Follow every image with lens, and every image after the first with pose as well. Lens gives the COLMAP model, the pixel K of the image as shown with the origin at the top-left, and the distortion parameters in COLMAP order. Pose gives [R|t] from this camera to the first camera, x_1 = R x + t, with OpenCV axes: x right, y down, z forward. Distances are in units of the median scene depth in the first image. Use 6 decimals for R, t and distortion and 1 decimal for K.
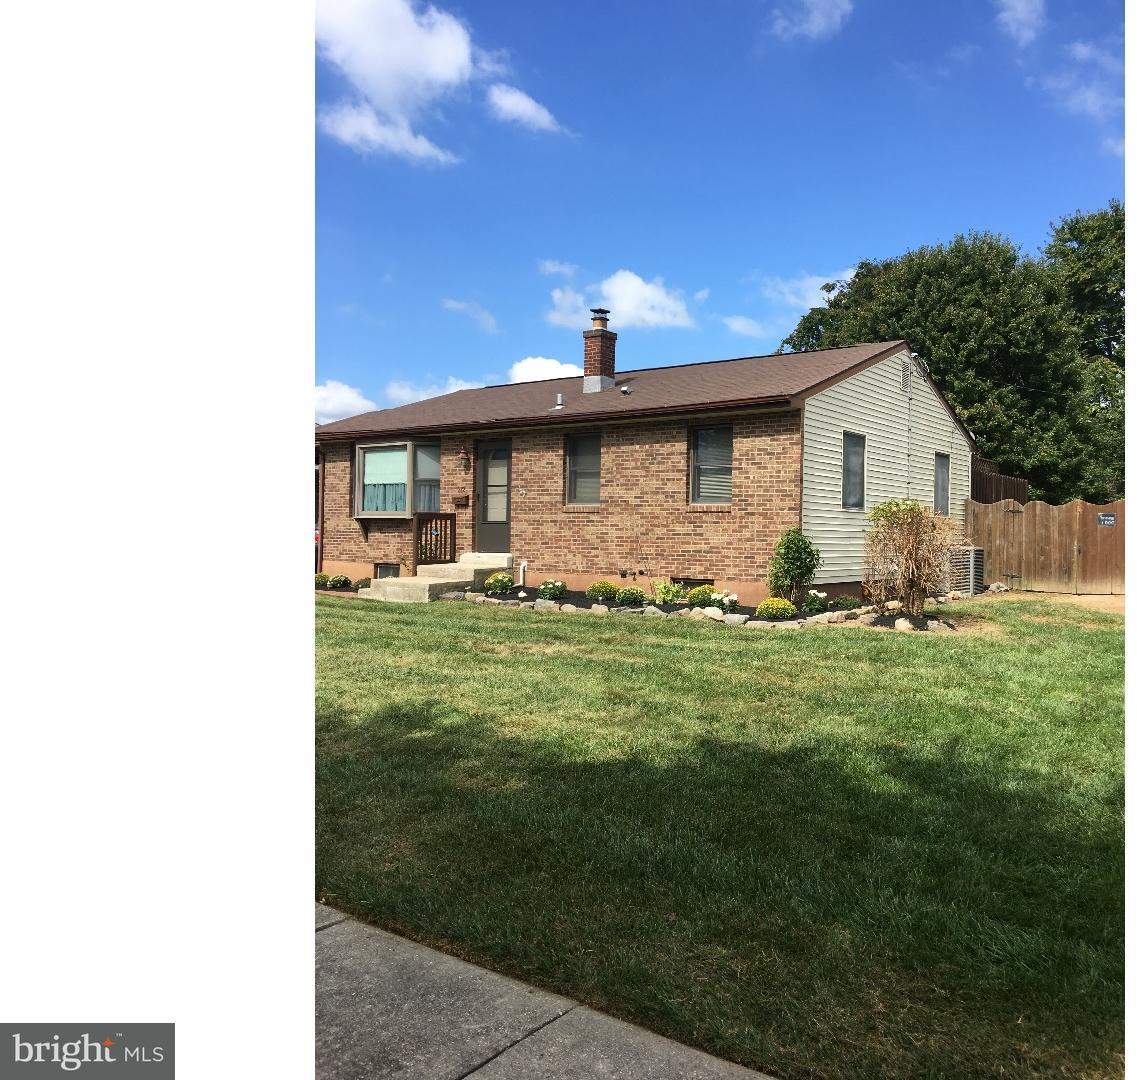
lens RADIAL K [[975.6, 0, 570.3], [0, 975.6, 549.6], [0, 0, 1]] dist [0.049438, -0.023395]
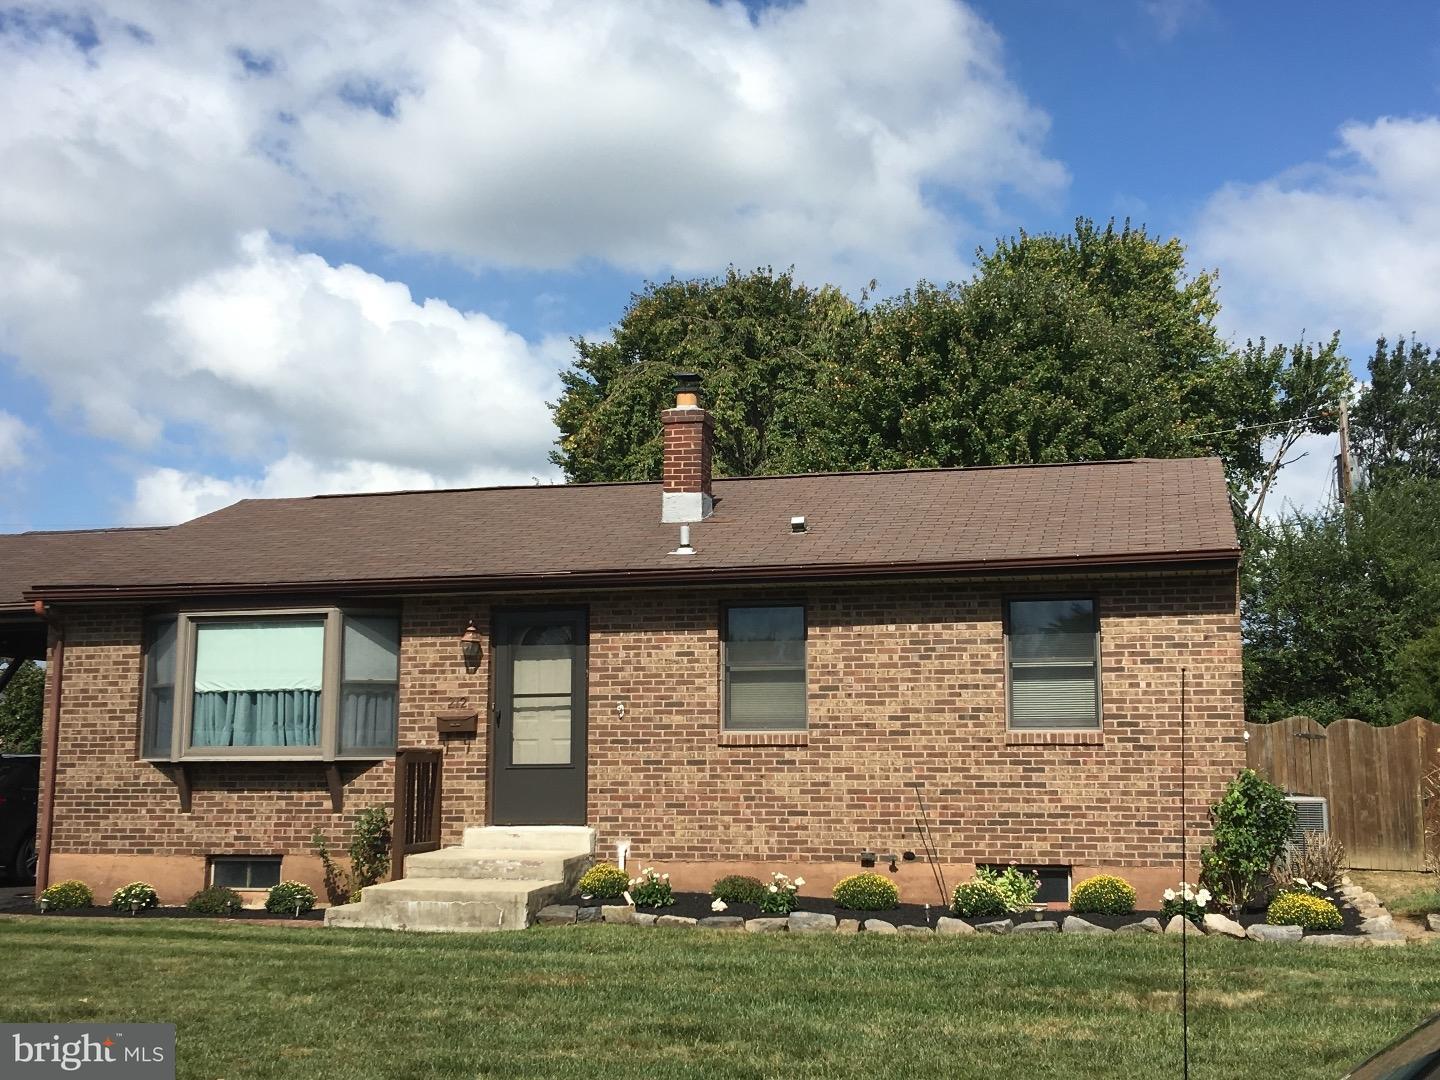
lens RADIAL K [[1889.7, 0, 718.4], [0, 1889.7, 537.6], [0, 0, 1]] dist [0.074912, 0.000000]
pose [[0.939142, 0.026269, 0.342523, -0.365080], [0.021799, 0.990505, -0.135734, -0.010520], [-0.342836, 0.134941, 0.929653, 0.018017]]
